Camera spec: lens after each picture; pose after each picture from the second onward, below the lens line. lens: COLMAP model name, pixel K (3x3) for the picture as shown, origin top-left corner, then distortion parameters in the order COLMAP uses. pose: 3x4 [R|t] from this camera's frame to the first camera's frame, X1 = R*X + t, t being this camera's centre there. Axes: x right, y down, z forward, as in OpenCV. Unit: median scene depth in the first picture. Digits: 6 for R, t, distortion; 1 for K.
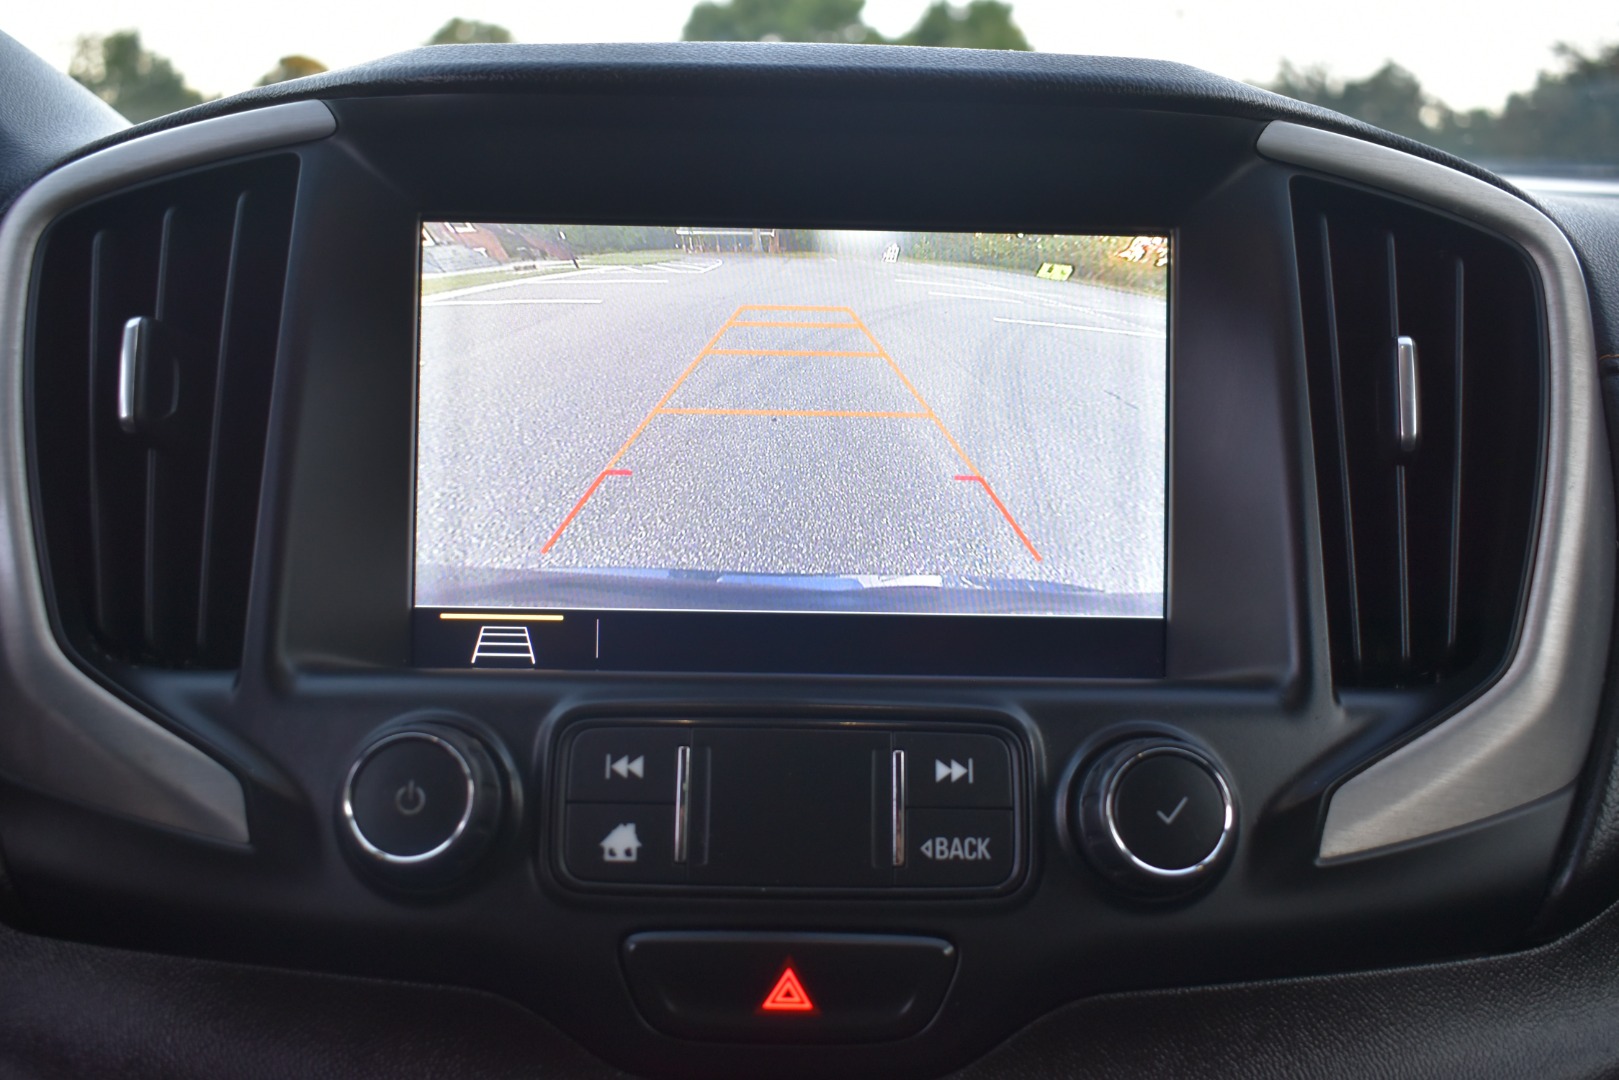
lens RADIAL K [[1524.7, 0, 805.2], [0, 1524.7, 544.2], [0, 0, 1]] dist [-0.040605, 0.000000]
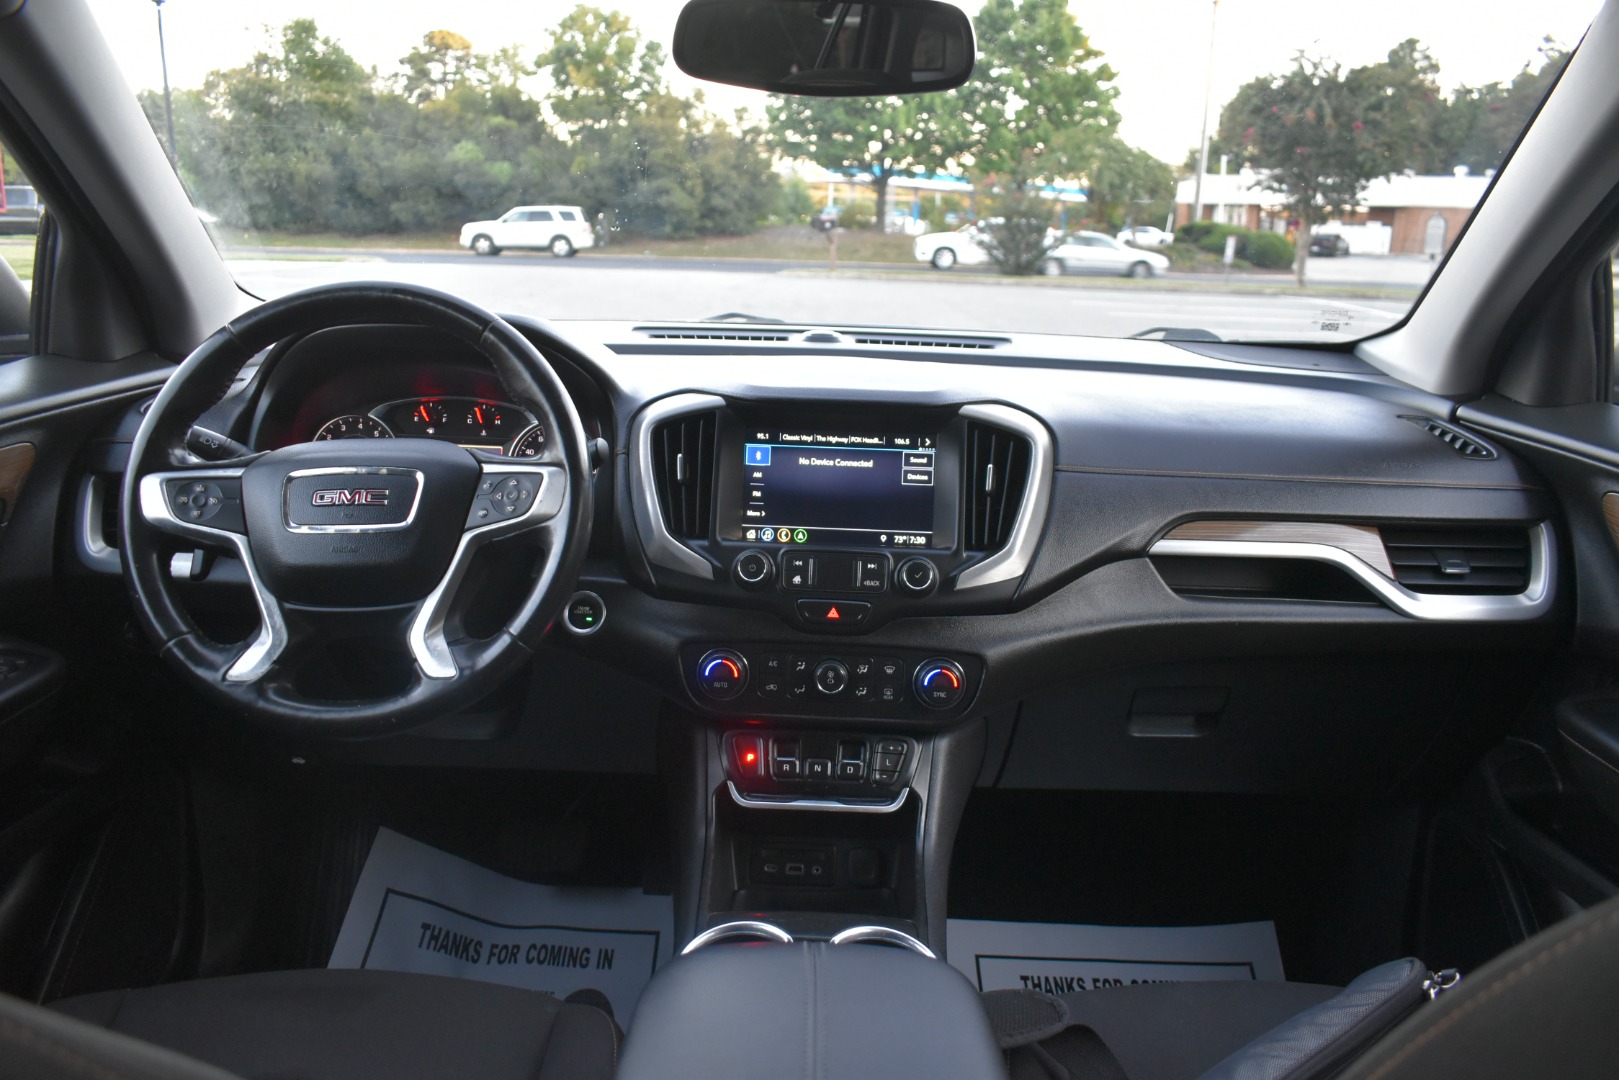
lens RADIAL K [[1273.0, 0, 808.5], [0, 1273.0, 561.9], [0, 0, 1]] dist [-0.004357, -0.013356]
pose [[0.998572, 0.026461, -0.046415, 0.085550], [-0.022772, 0.996670, 0.078292, -0.150249], [0.048332, -0.077123, 0.995849, -2.720385]]
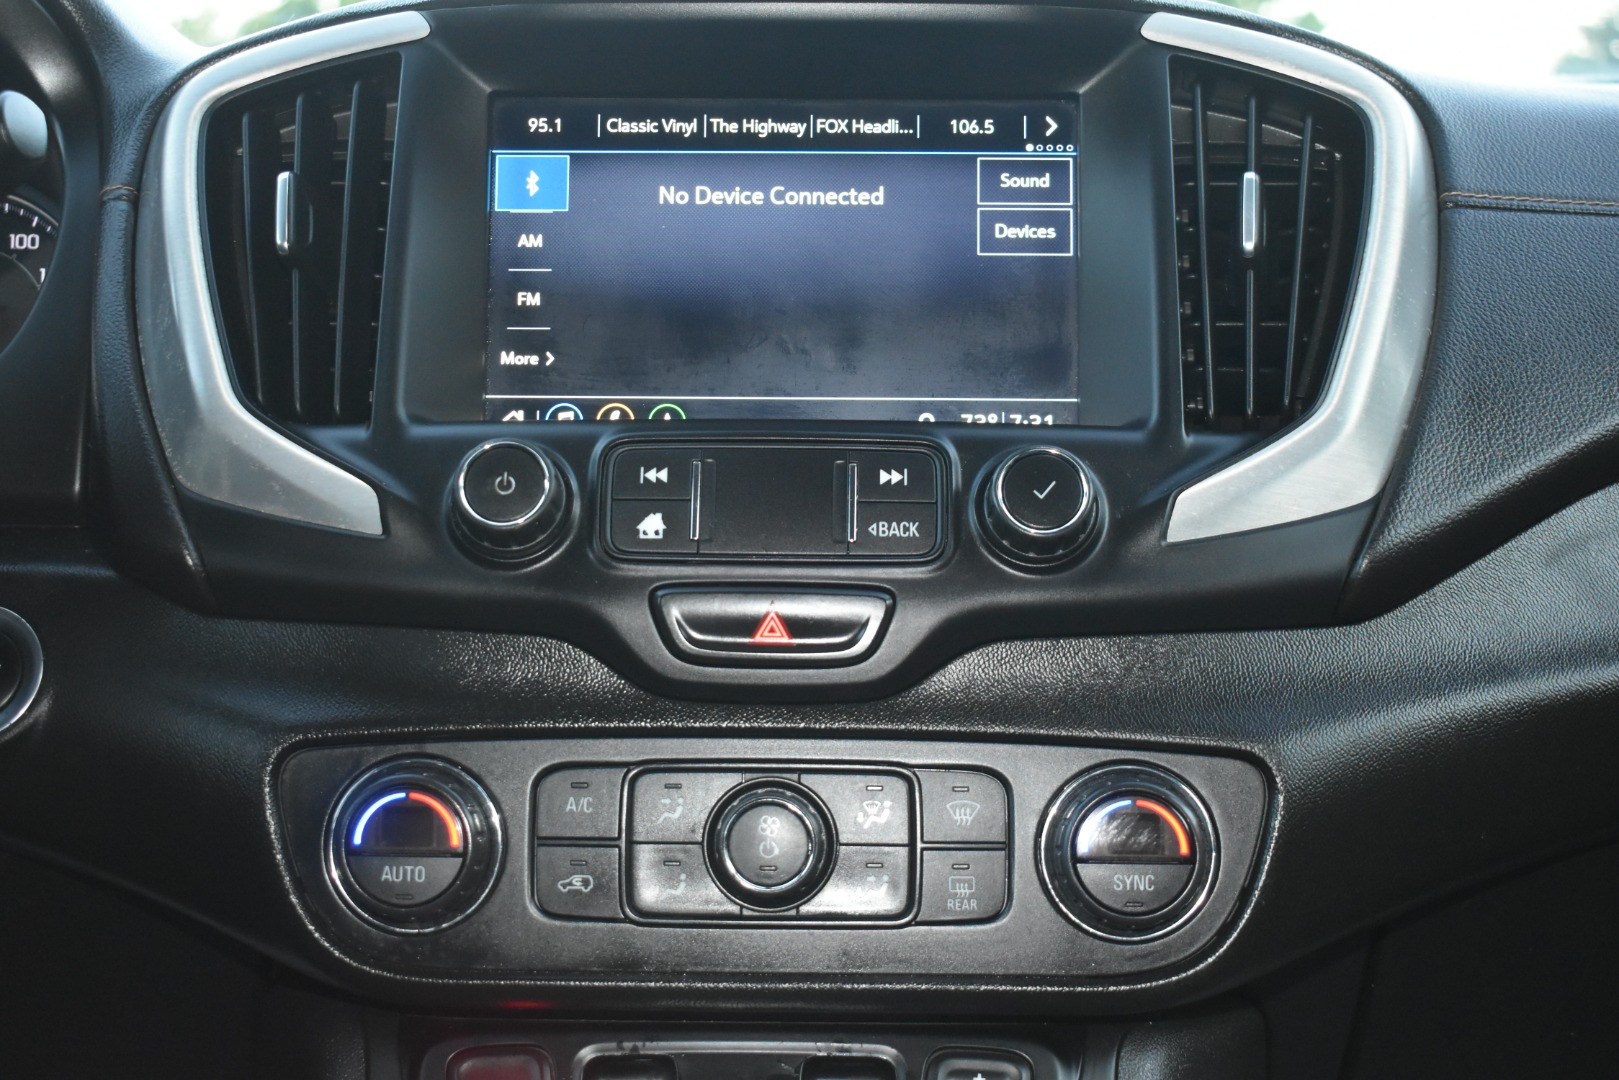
lens RADIAL K [[2461.7, 0, 812.9], [0, 2461.7, 540.0], [0, 0, 1]] dist [-0.040865, 0.000000]
pose [[0.999185, -0.012222, -0.038458, 0.111040], [0.008774, 0.996030, -0.088586, 0.404927], [0.039388, 0.088176, 0.995326, -1.216492]]
